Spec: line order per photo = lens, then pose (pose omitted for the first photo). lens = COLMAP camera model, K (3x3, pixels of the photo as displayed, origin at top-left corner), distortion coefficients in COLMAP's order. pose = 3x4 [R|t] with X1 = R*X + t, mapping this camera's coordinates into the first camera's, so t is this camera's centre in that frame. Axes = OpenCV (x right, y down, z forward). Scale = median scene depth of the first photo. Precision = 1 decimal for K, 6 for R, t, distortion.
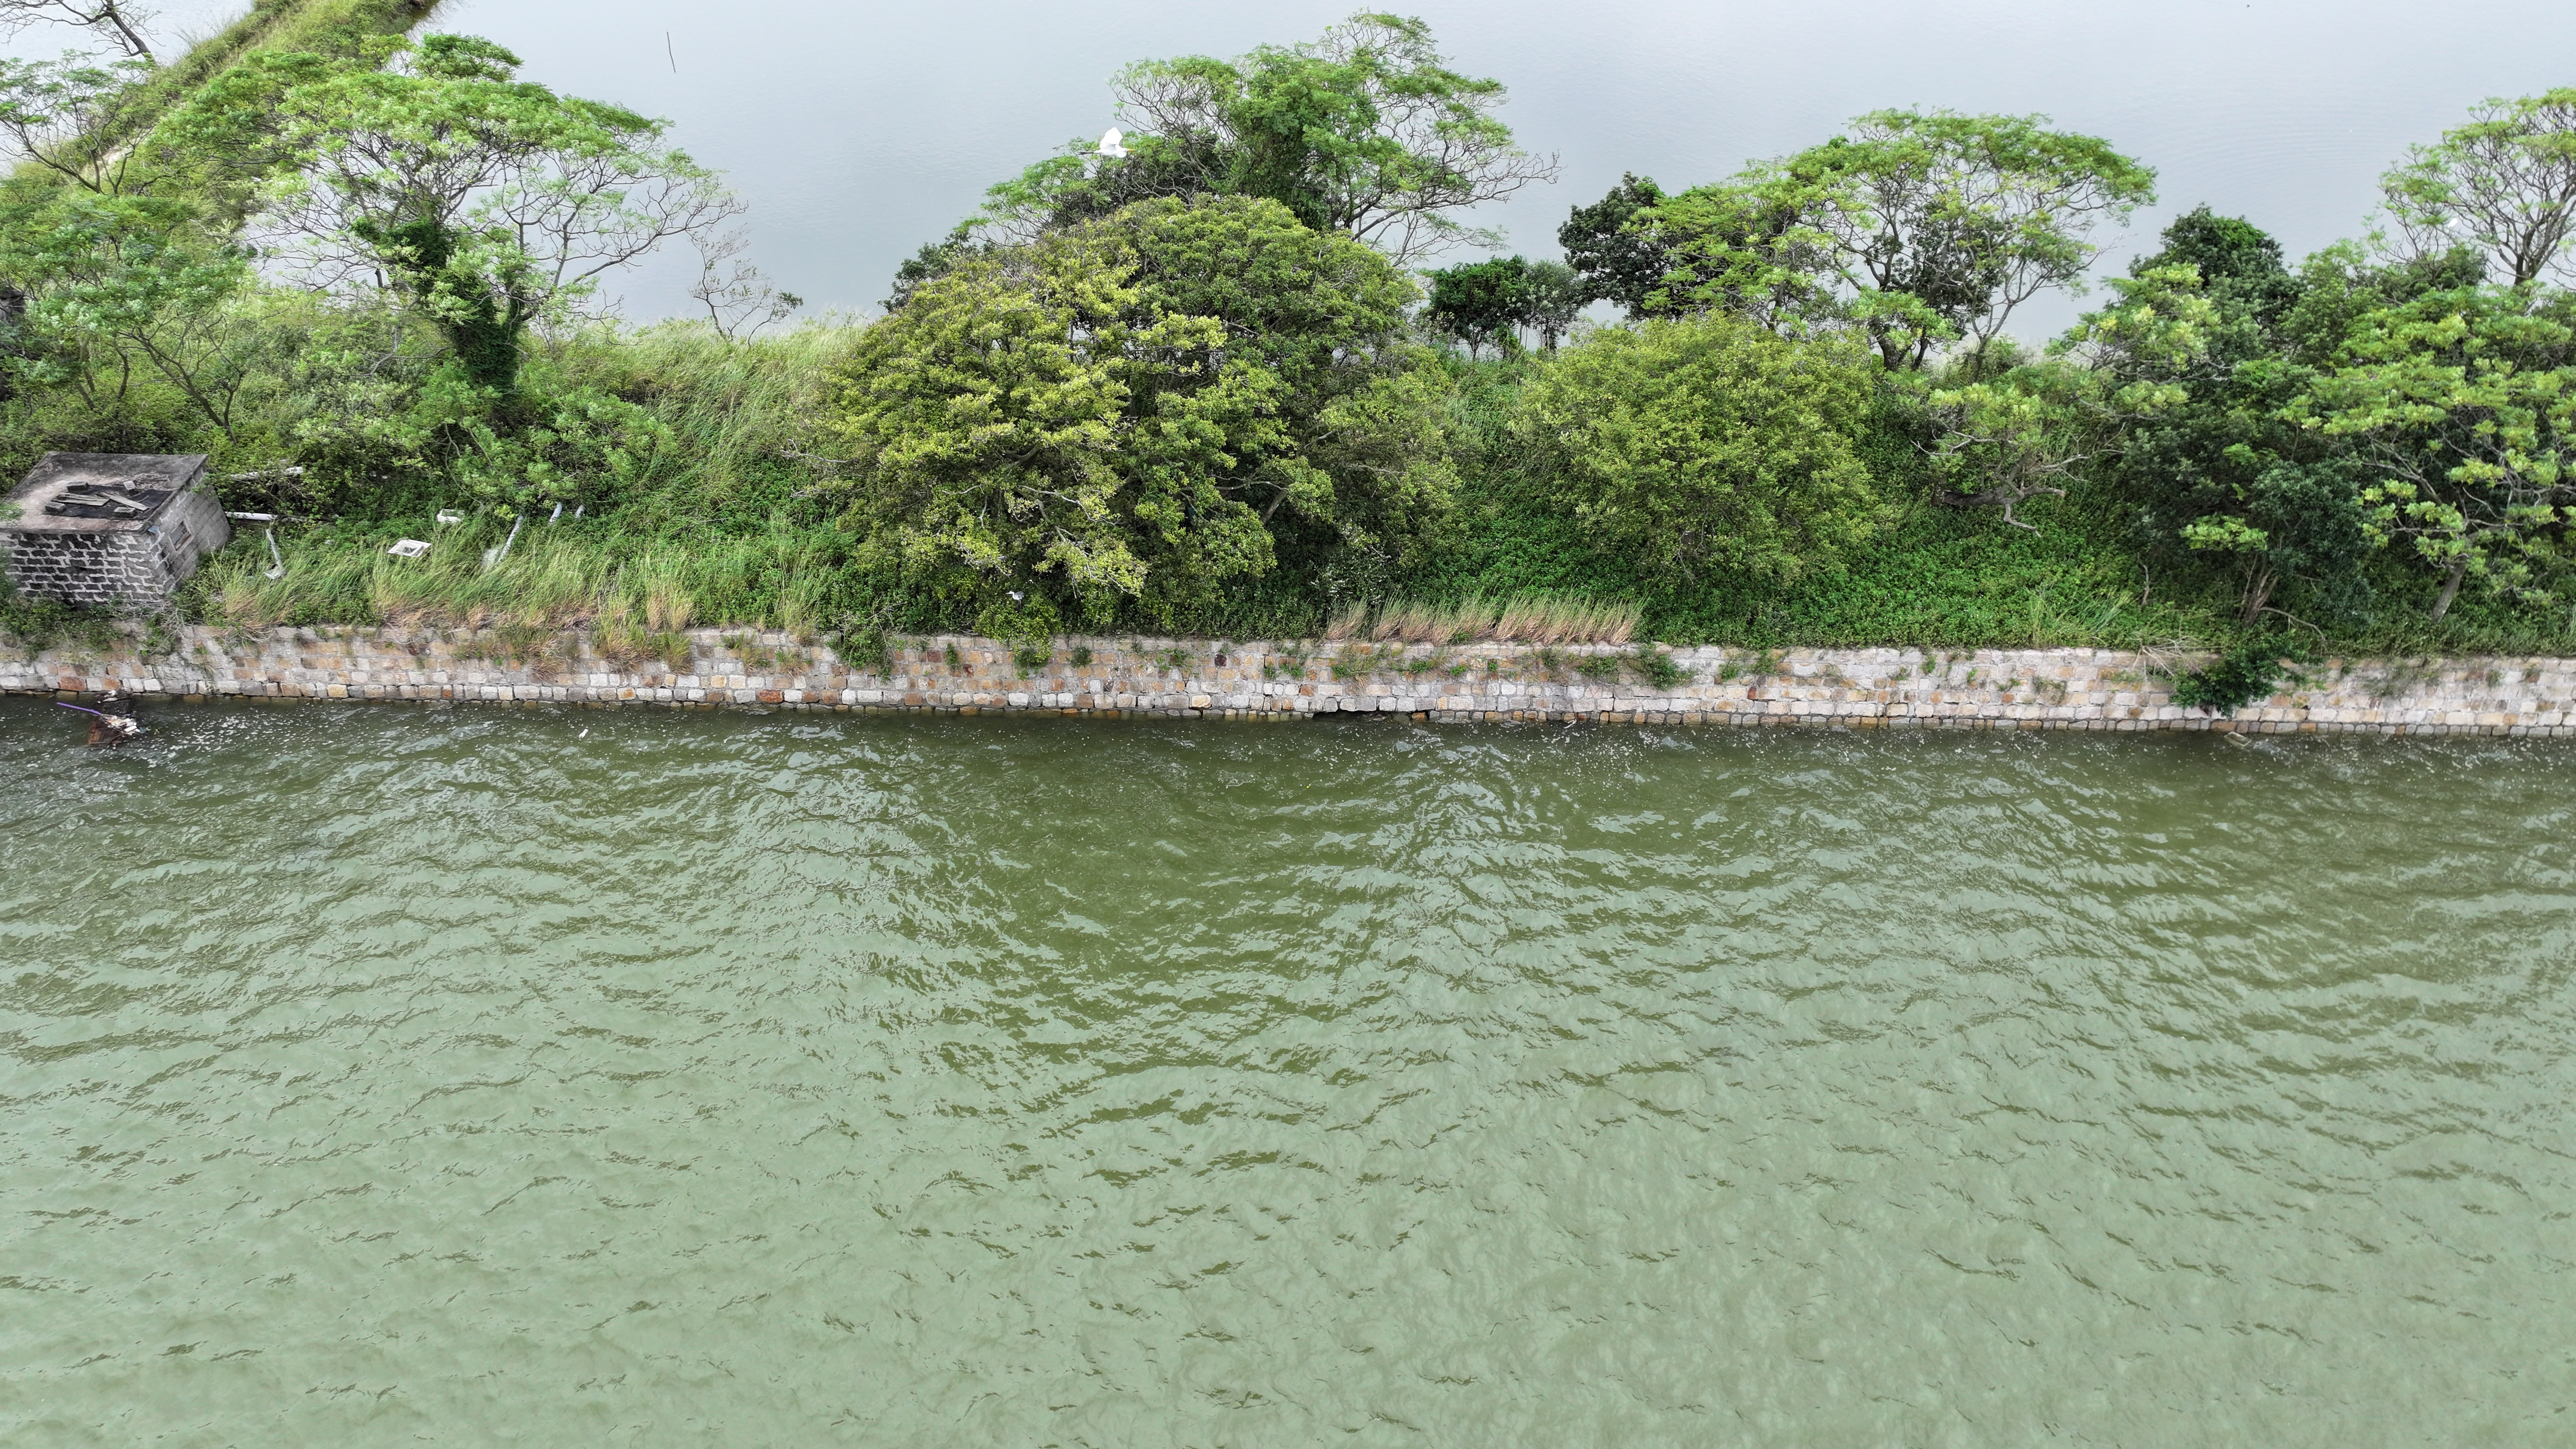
lens RADIAL K [[1726.0, 0, 1294.4], [0, 1726.0, 740.1], [0, 0, 1]] dist [-0.001164, 0.013935]
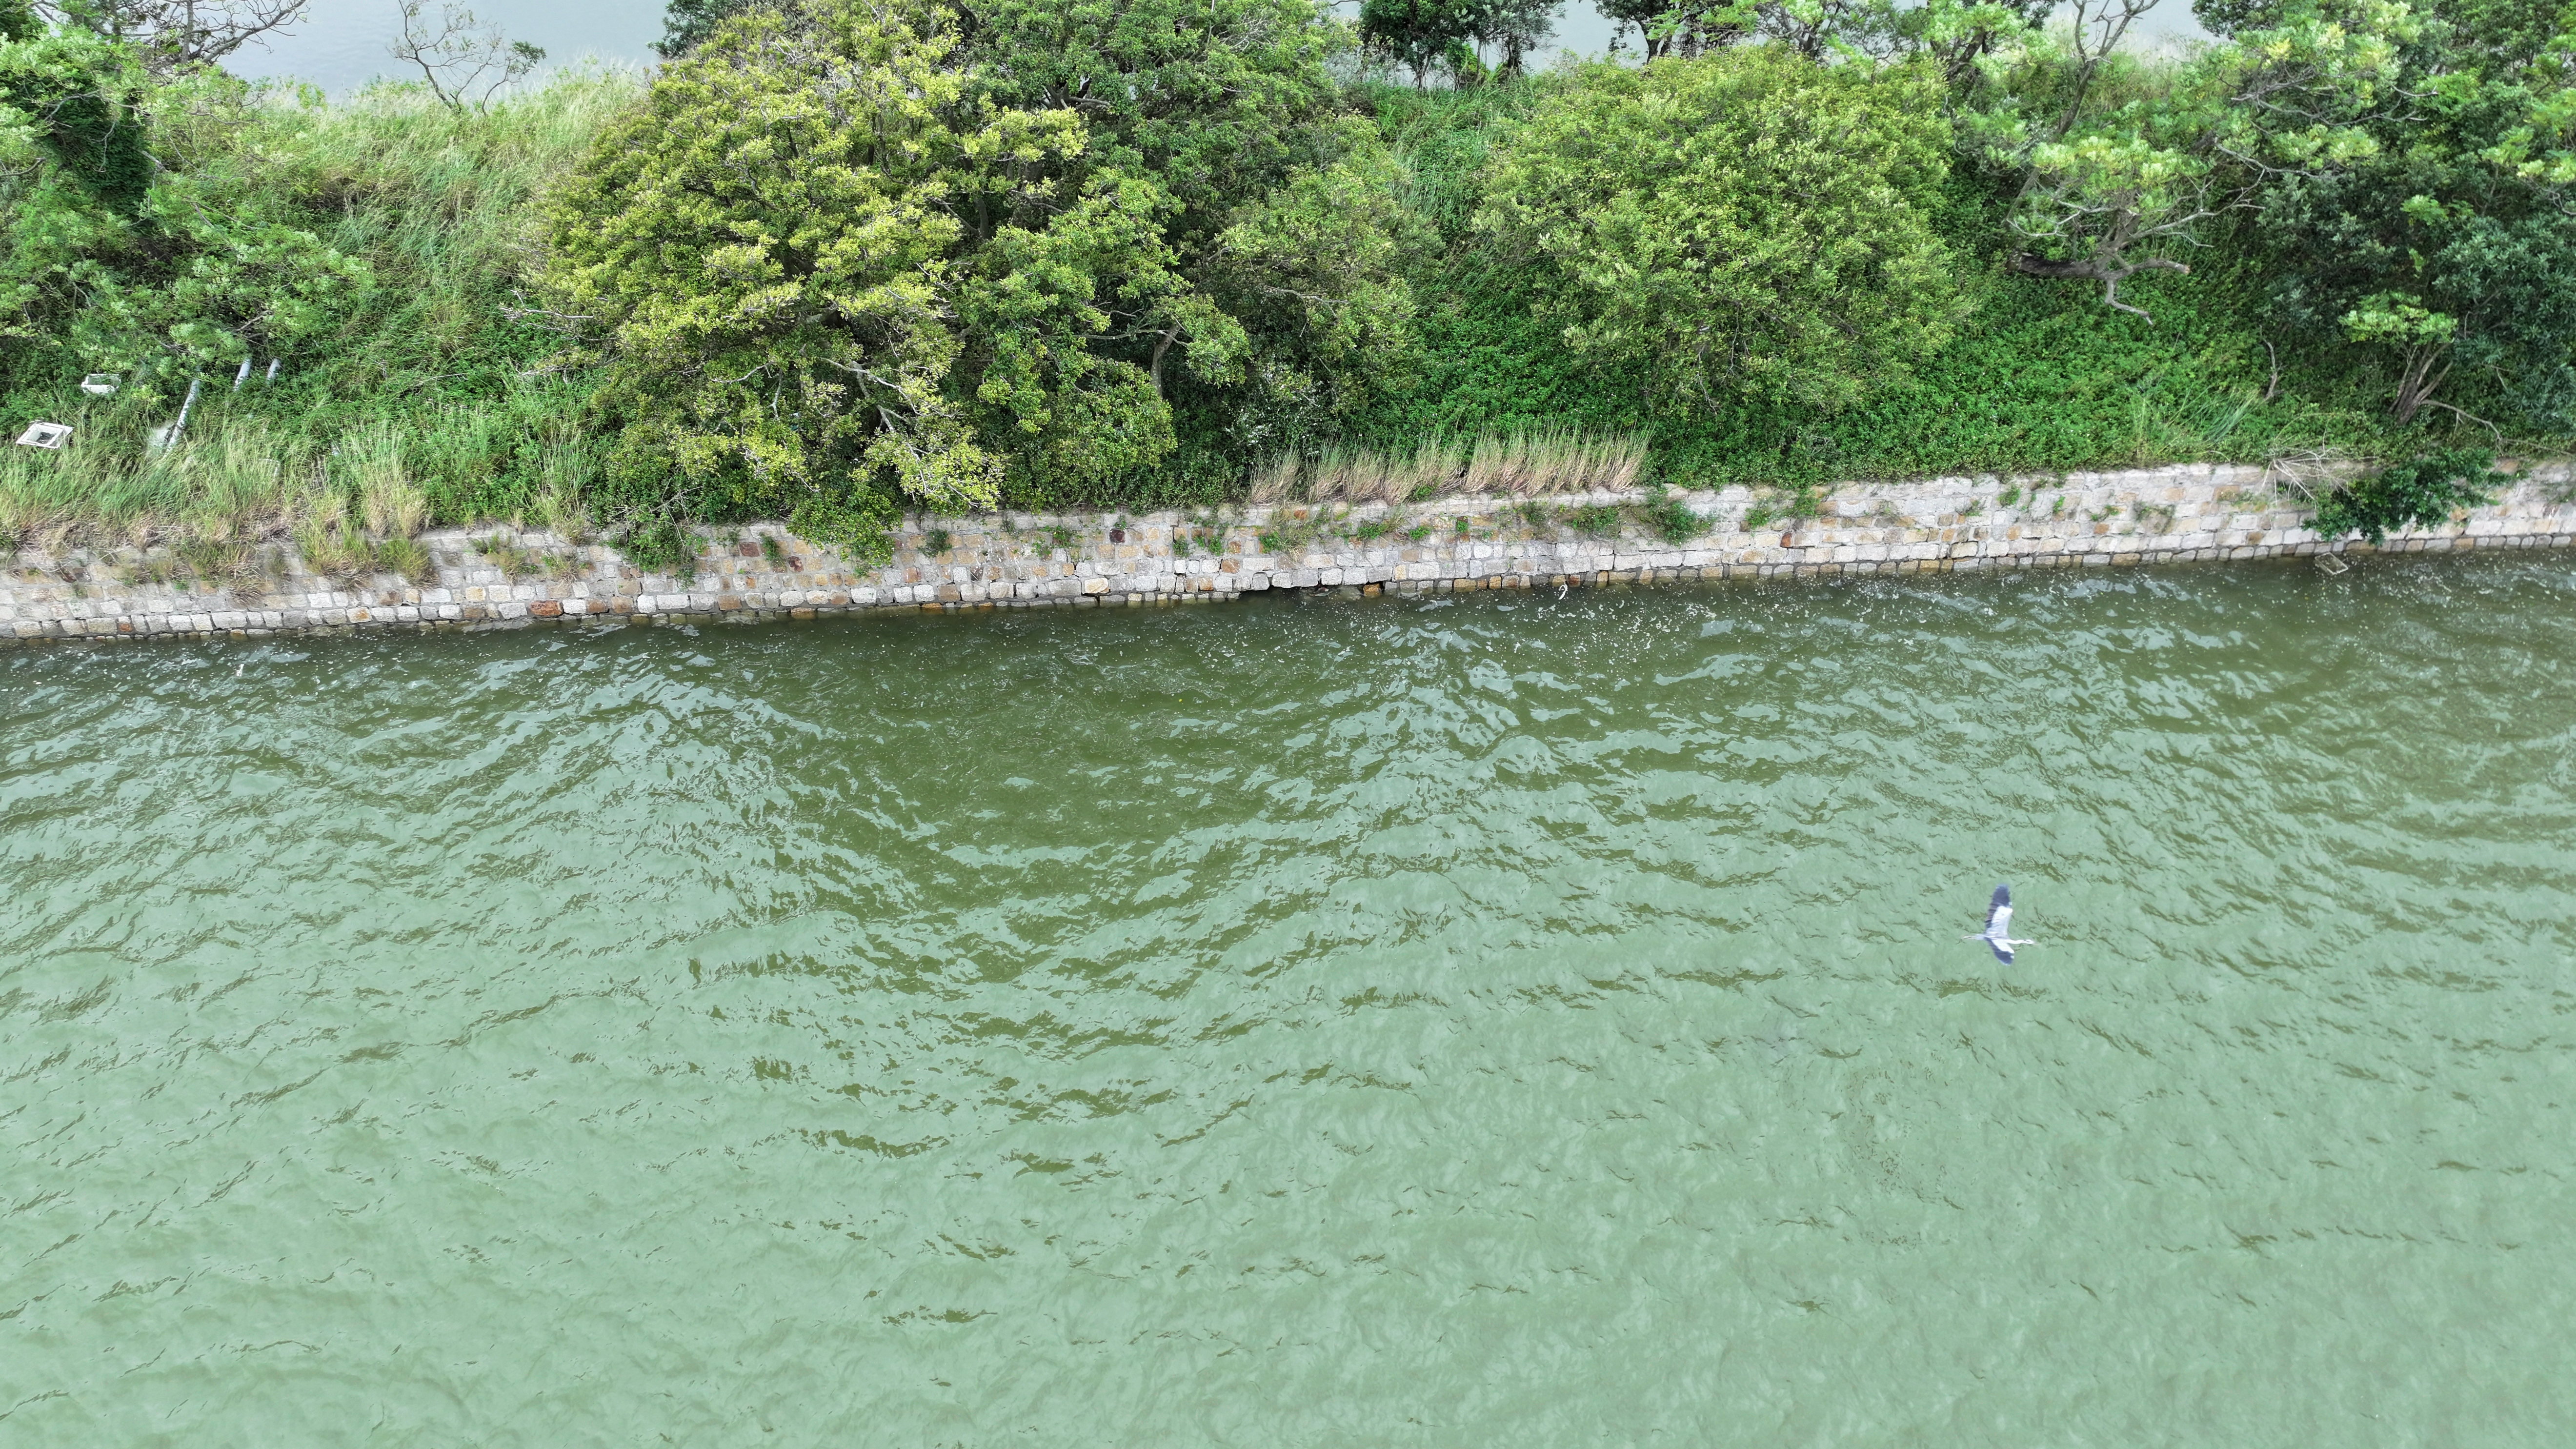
lens RADIAL K [[1726.0, 0, 1287.4], [0, 1726.0, 713.1], [0, 0, 1]] dist [-0.001164, 0.013935]
pose [[0.998224, -0.053976, 0.025194, 0.010605], [0.048290, 0.980936, 0.188236, -0.111231], [-0.034873, -0.186685, 0.981801, 0.211397]]
